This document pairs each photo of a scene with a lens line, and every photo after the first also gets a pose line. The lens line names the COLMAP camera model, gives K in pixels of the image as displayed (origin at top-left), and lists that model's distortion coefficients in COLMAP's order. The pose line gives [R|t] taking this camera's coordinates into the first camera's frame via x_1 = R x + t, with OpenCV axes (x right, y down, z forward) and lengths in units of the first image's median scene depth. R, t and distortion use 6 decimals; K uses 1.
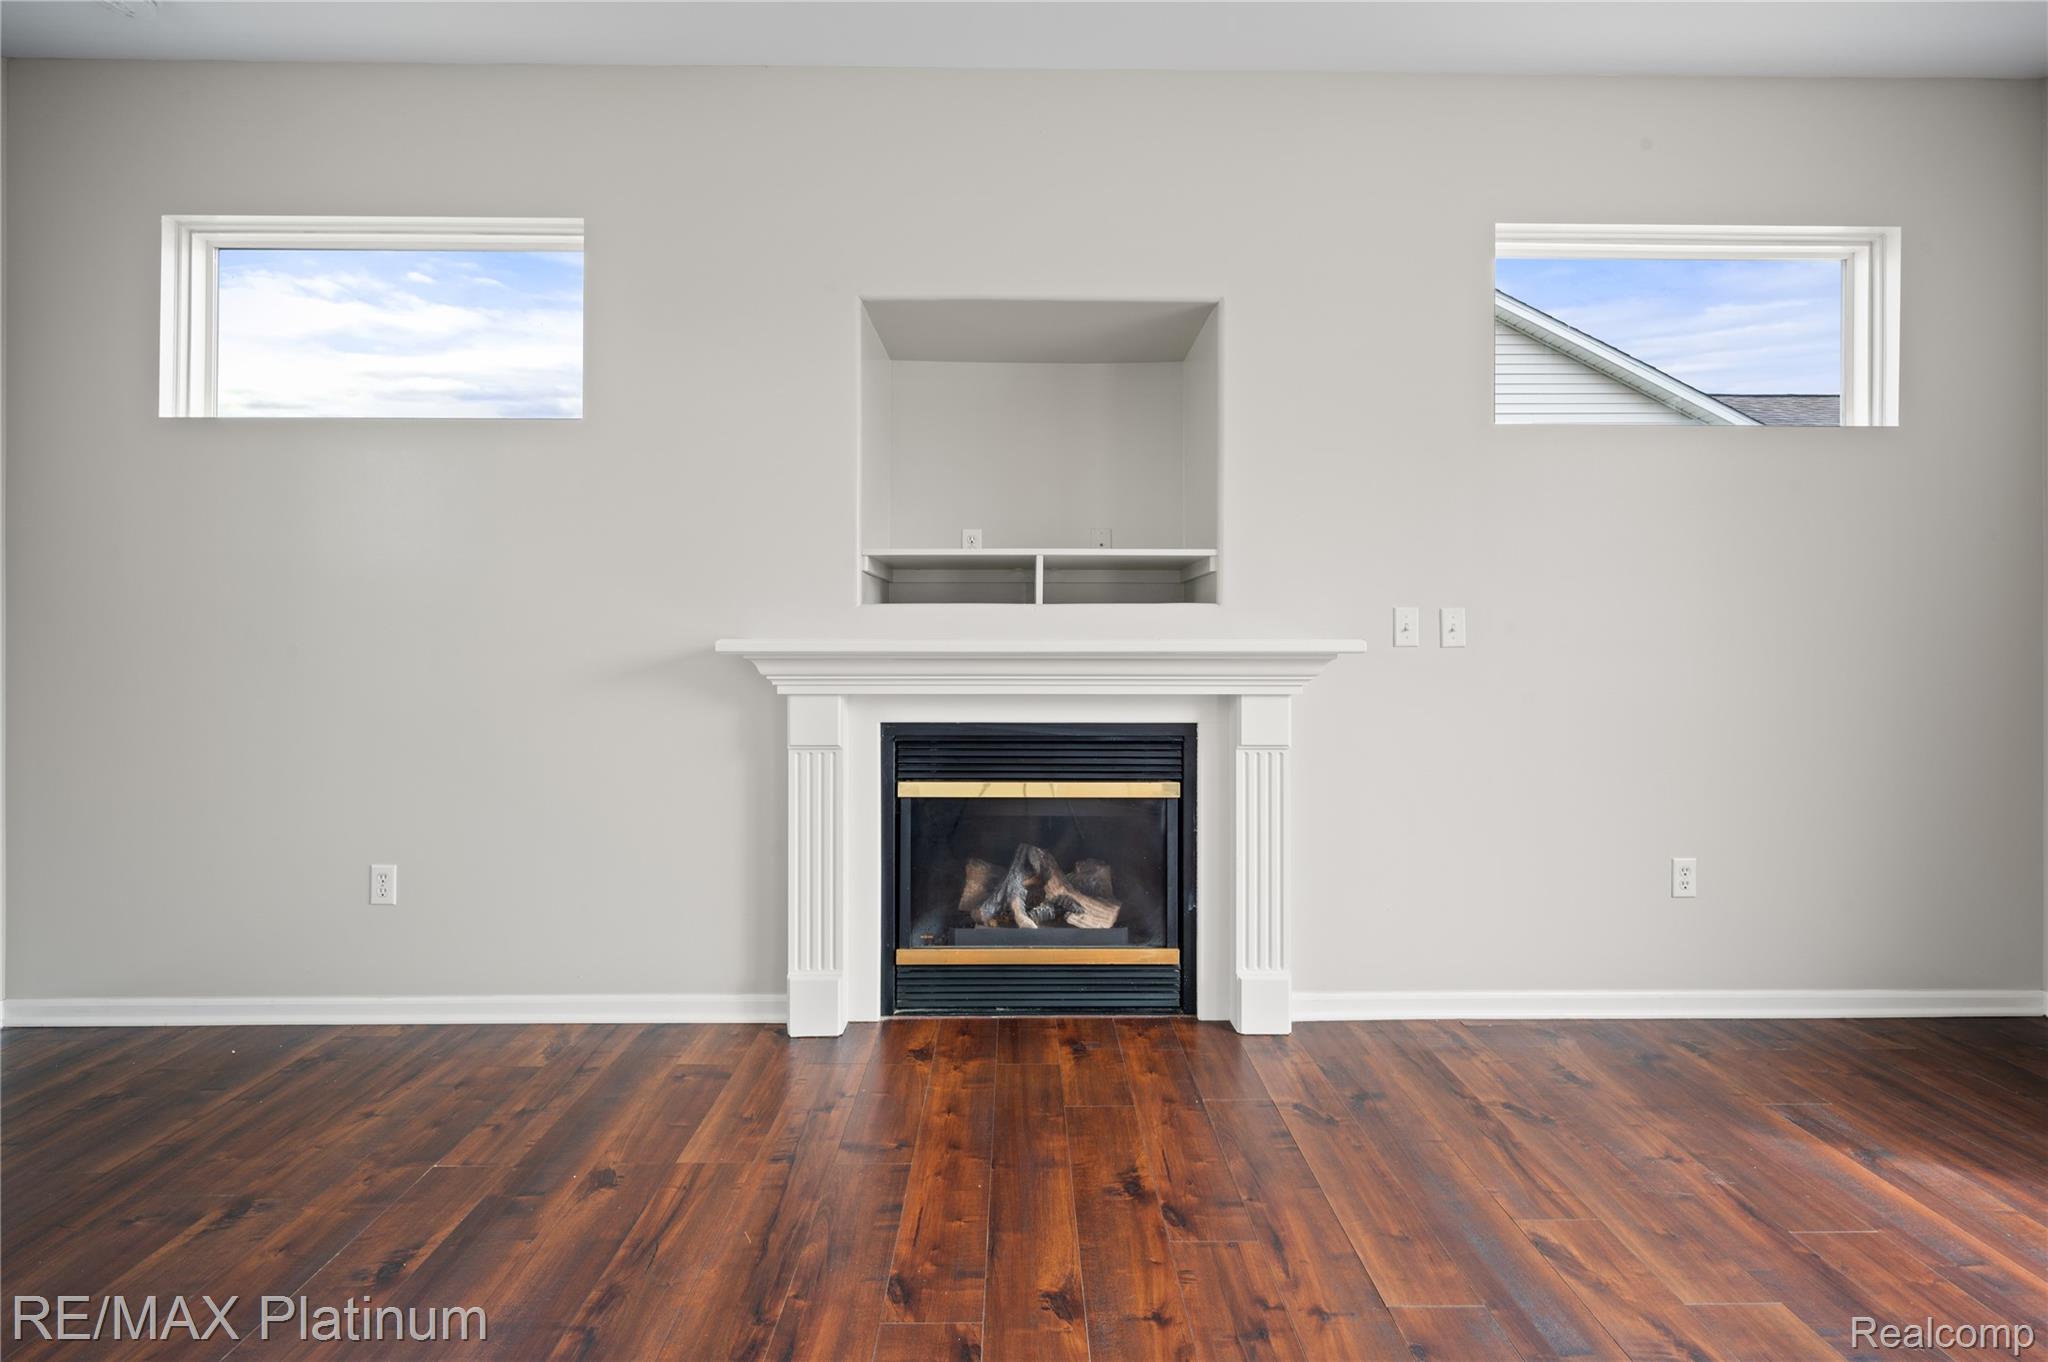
lens RADIAL K [[822.0, 0, 1026.2], [0, 822.0, 644.0], [0, 0, 1]] dist [0.002029, -0.002277]
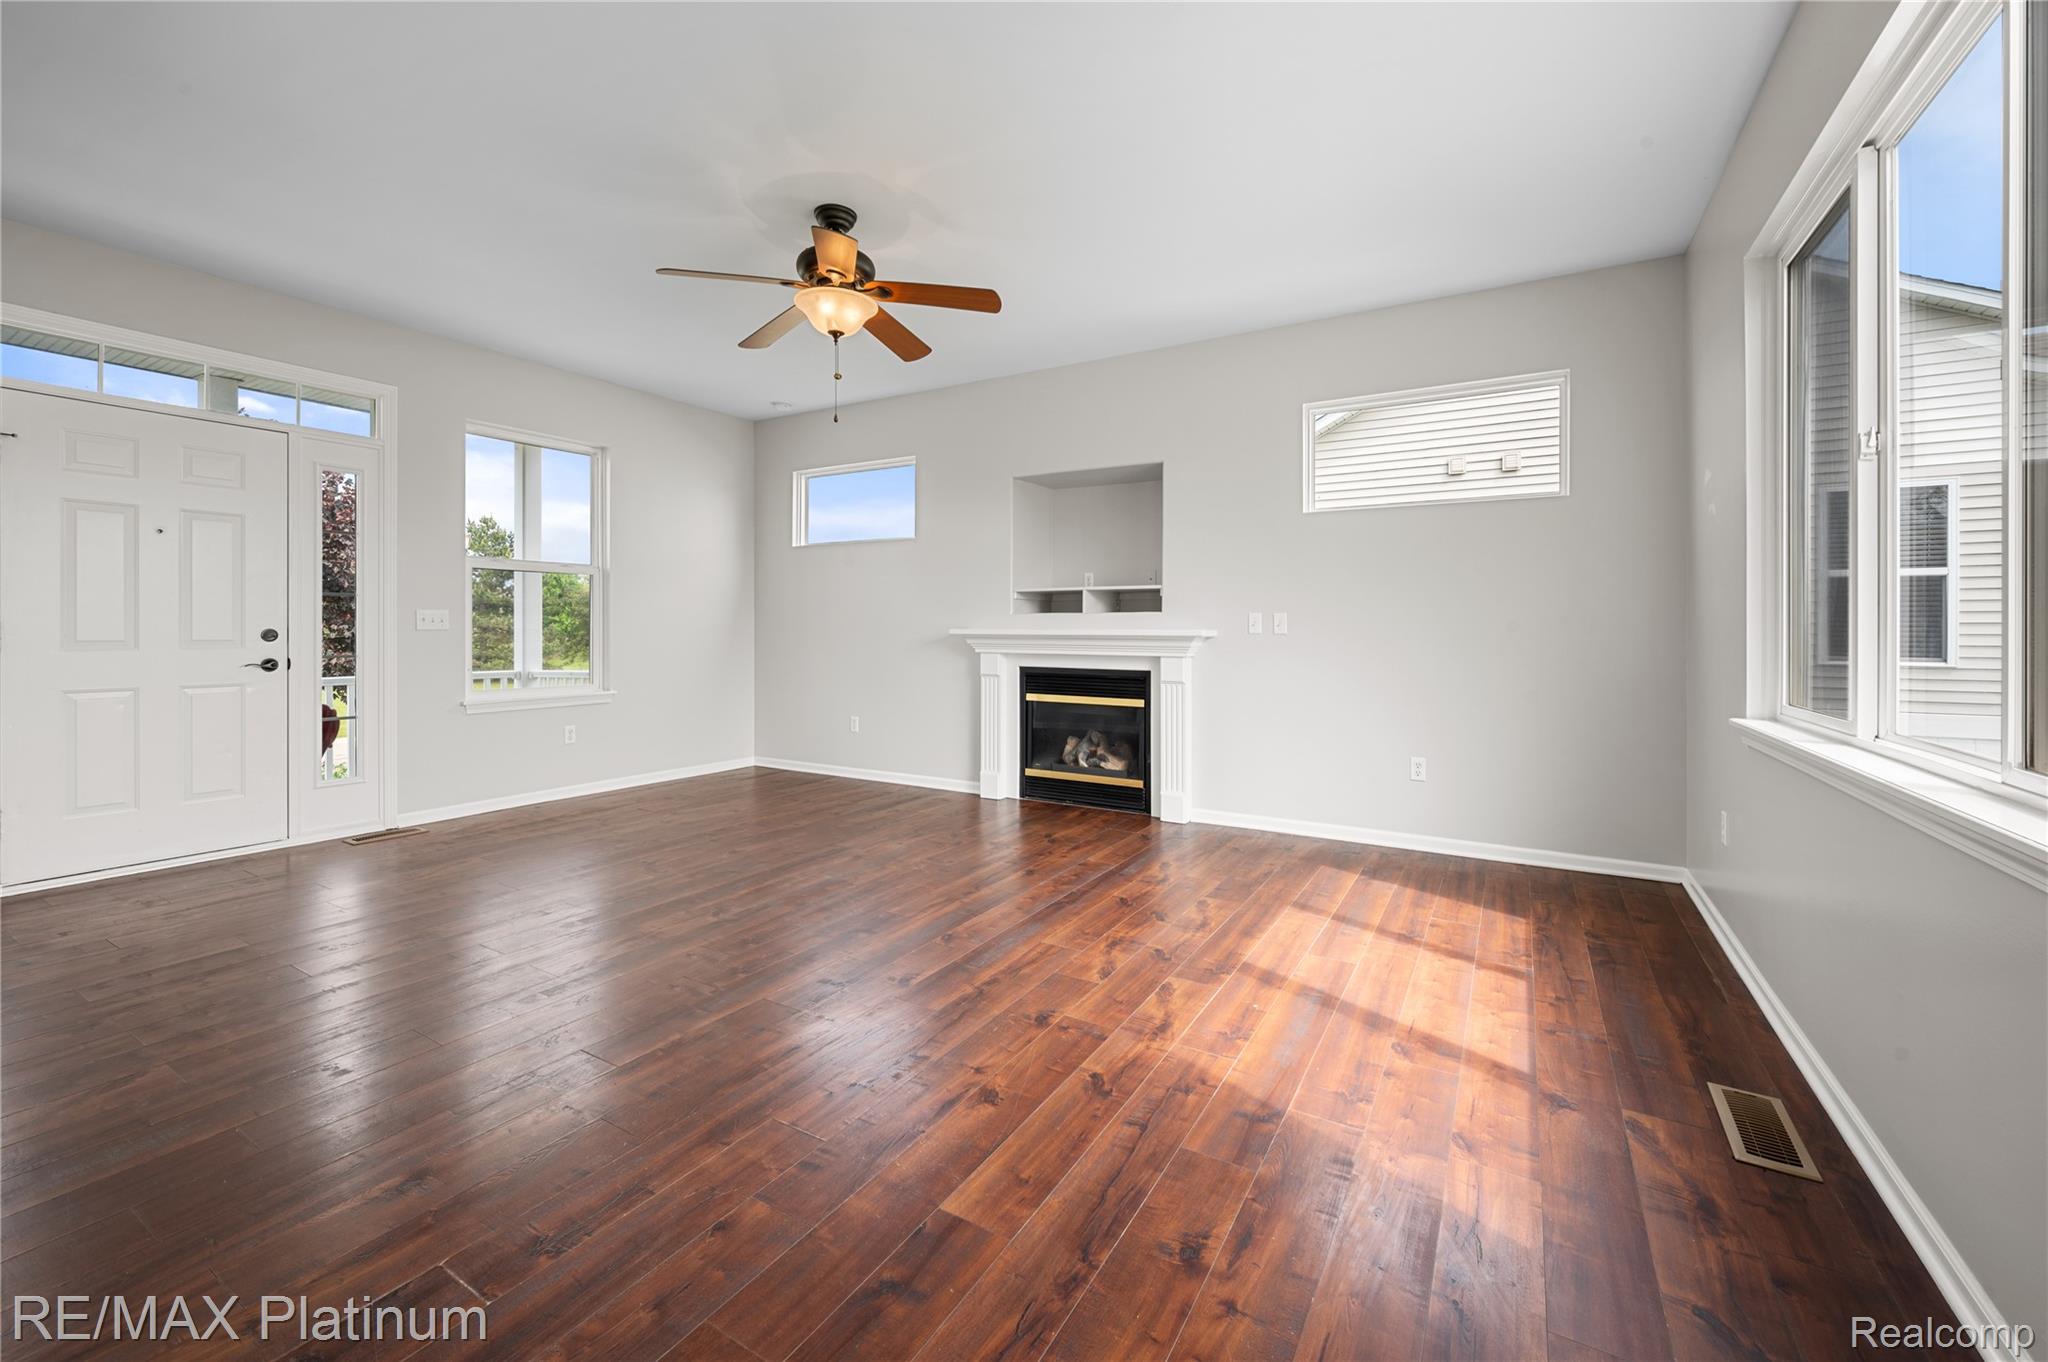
lens RADIAL K [[822.0, 0, 1055.1], [0, 822.0, 616.4], [0, 0, 1]] dist [0.002029, -0.002277]
pose [[0.863171, -0.005882, -0.504878, 1.036710], [-0.001708, 0.999892, -0.014569, -0.008653], [0.504909, 0.013437, 0.863068, -0.887757]]
